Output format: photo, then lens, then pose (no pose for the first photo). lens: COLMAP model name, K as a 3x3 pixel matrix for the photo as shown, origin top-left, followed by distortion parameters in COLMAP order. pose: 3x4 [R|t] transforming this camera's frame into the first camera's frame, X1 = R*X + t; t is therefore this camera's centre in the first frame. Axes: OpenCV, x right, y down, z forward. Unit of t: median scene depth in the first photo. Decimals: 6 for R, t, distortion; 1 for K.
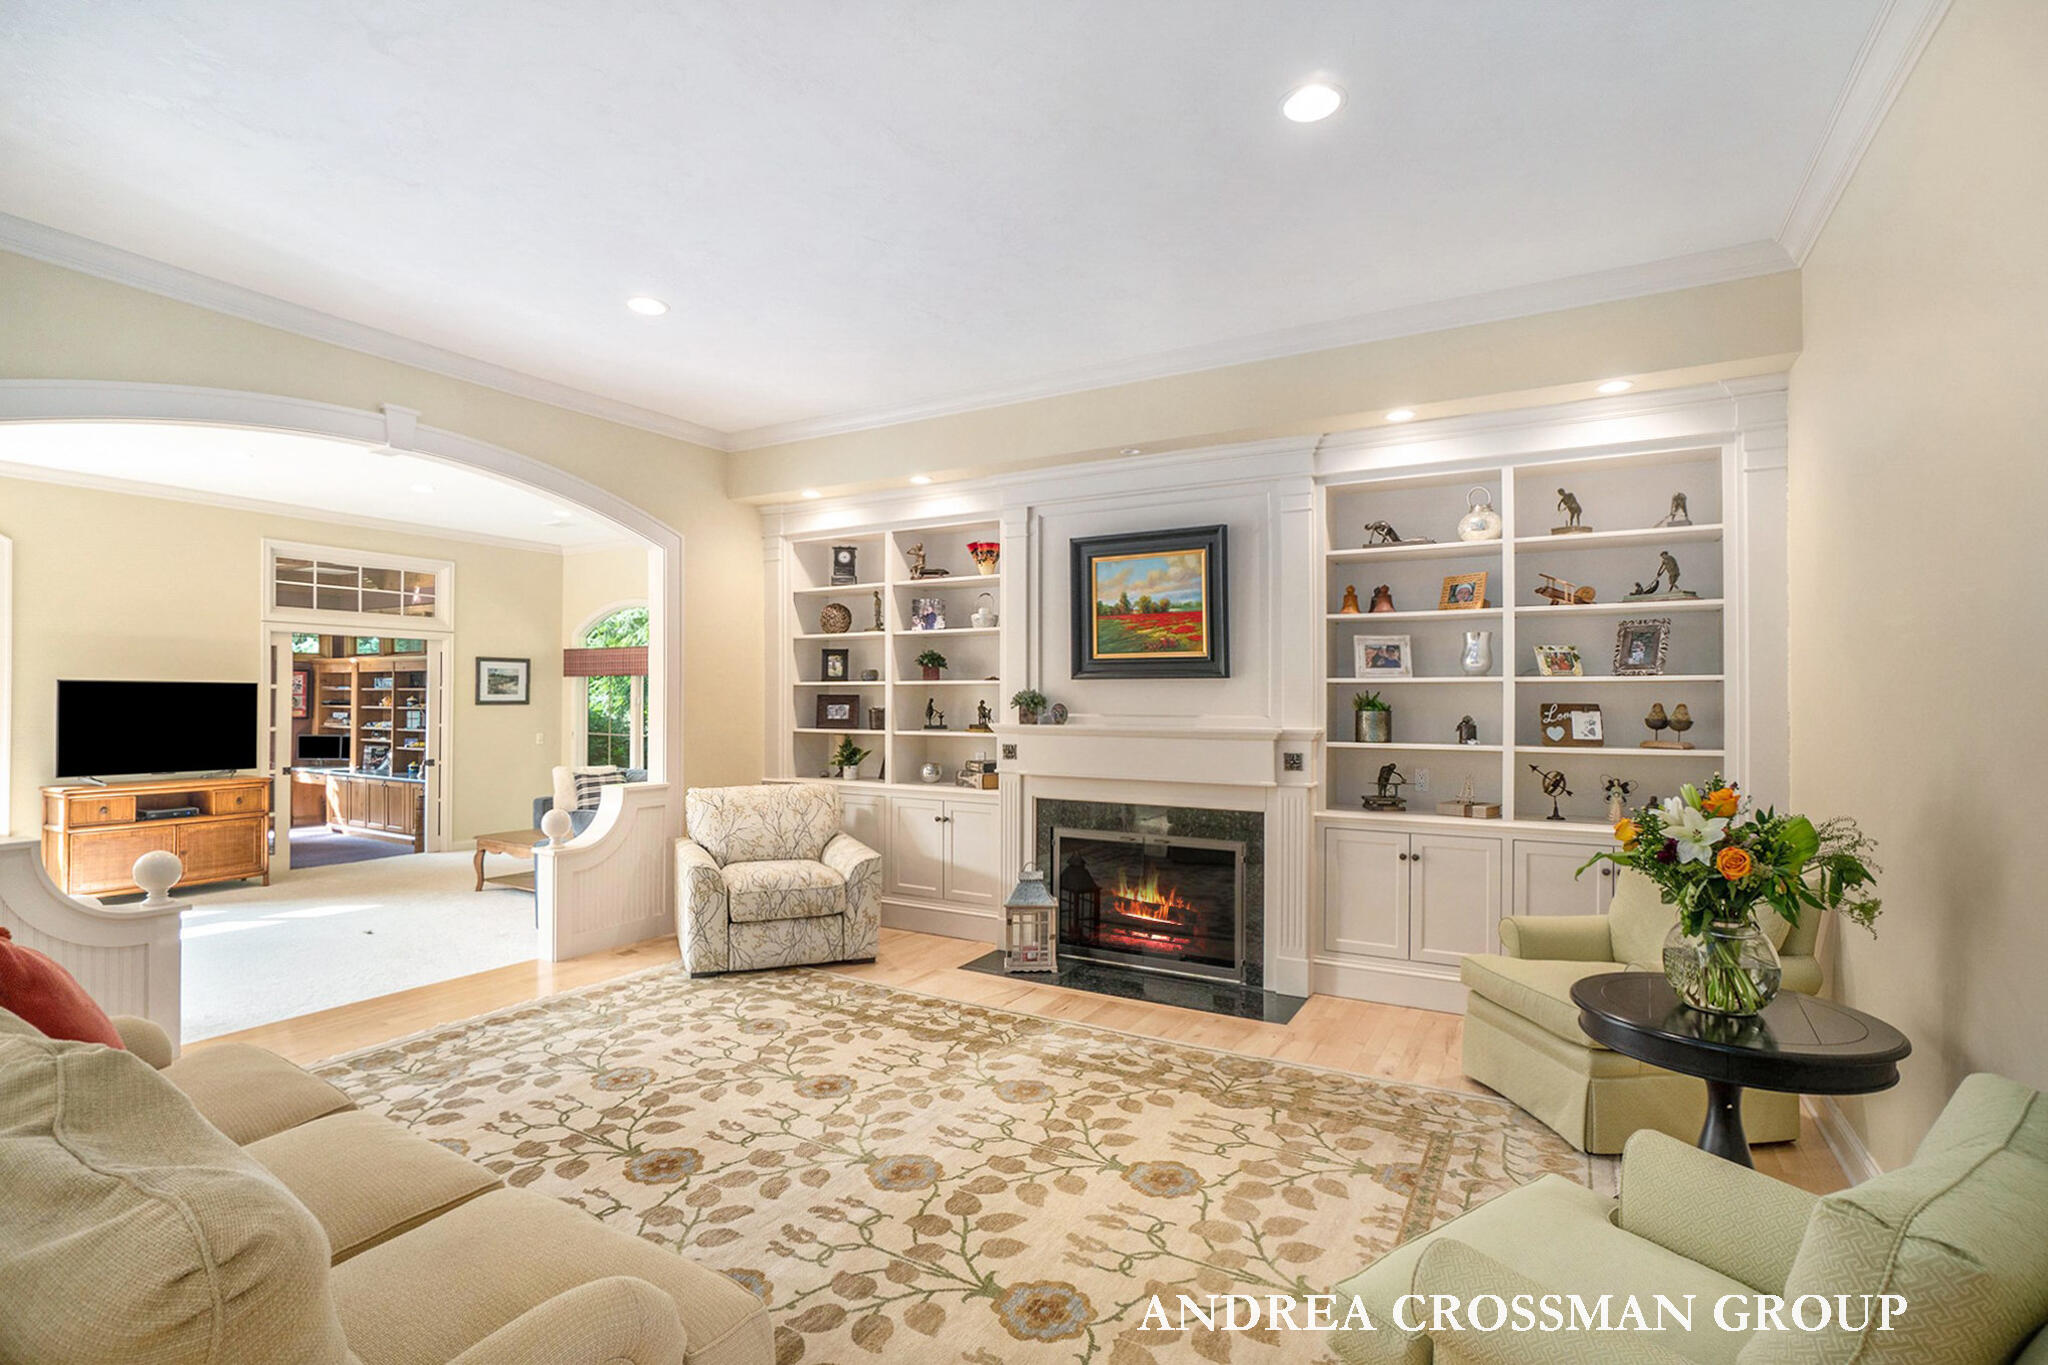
lens RADIAL K [[957.9, 0, 1023.1], [0, 957.9, 702.1], [0, 0, 1]] dist [-0.042434, 0.008275]
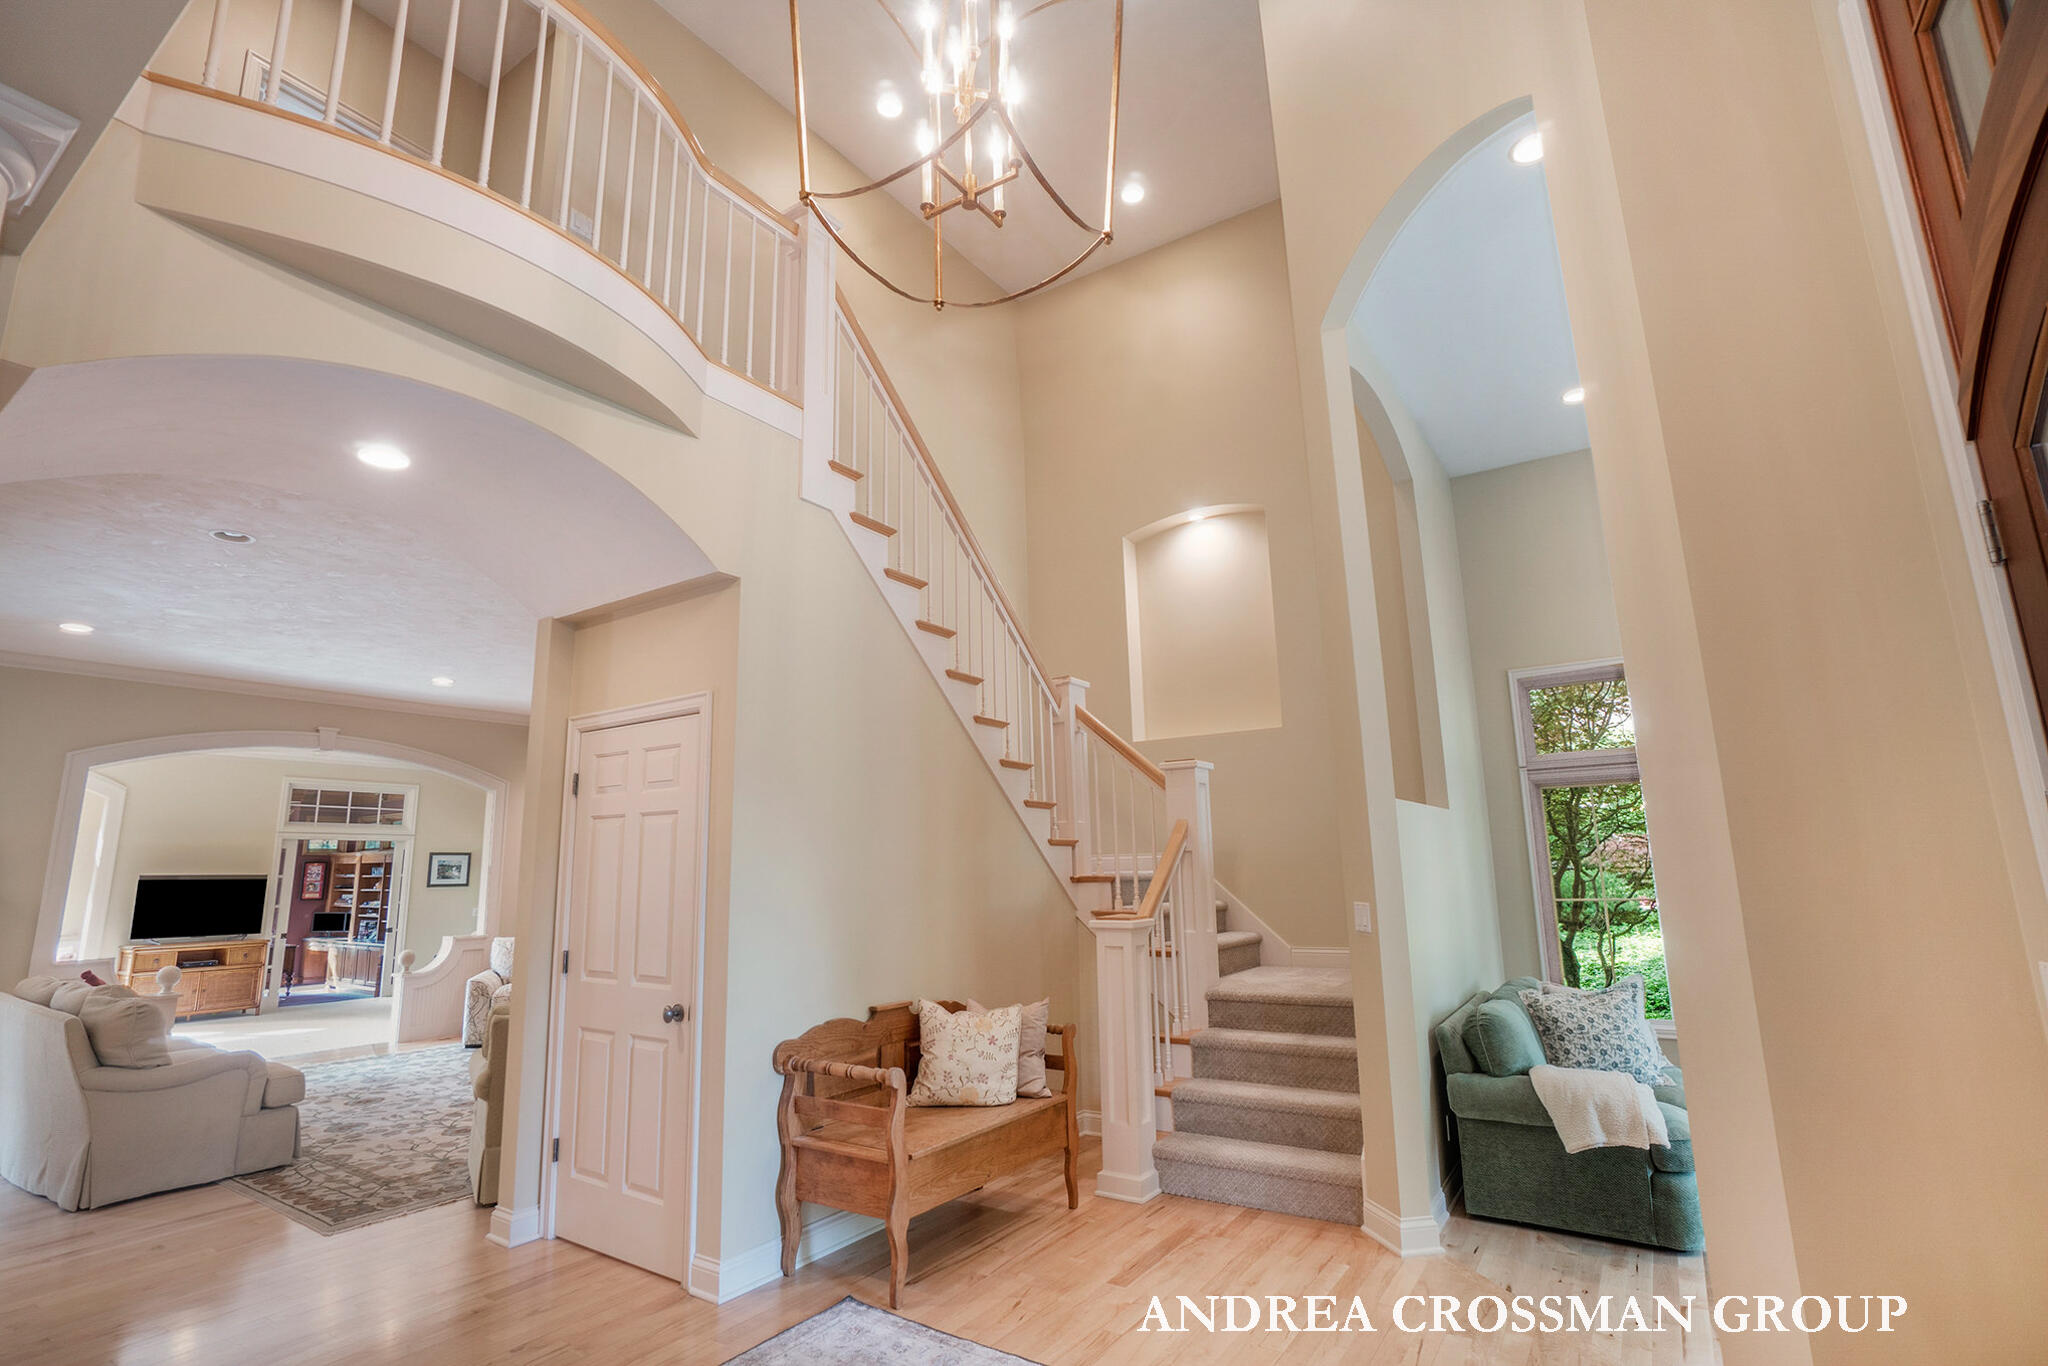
lens RADIAL K [[957.9, 0, 1037.3], [0, 957.9, 687.6], [0, 0, 1]] dist [-0.042434, 0.008275]
pose [[0.998403, -0.034184, -0.044984, 0.583330], [0.025070, 0.981564, -0.189480, -0.001207], [0.050632, 0.188050, 0.980854, -0.548736]]
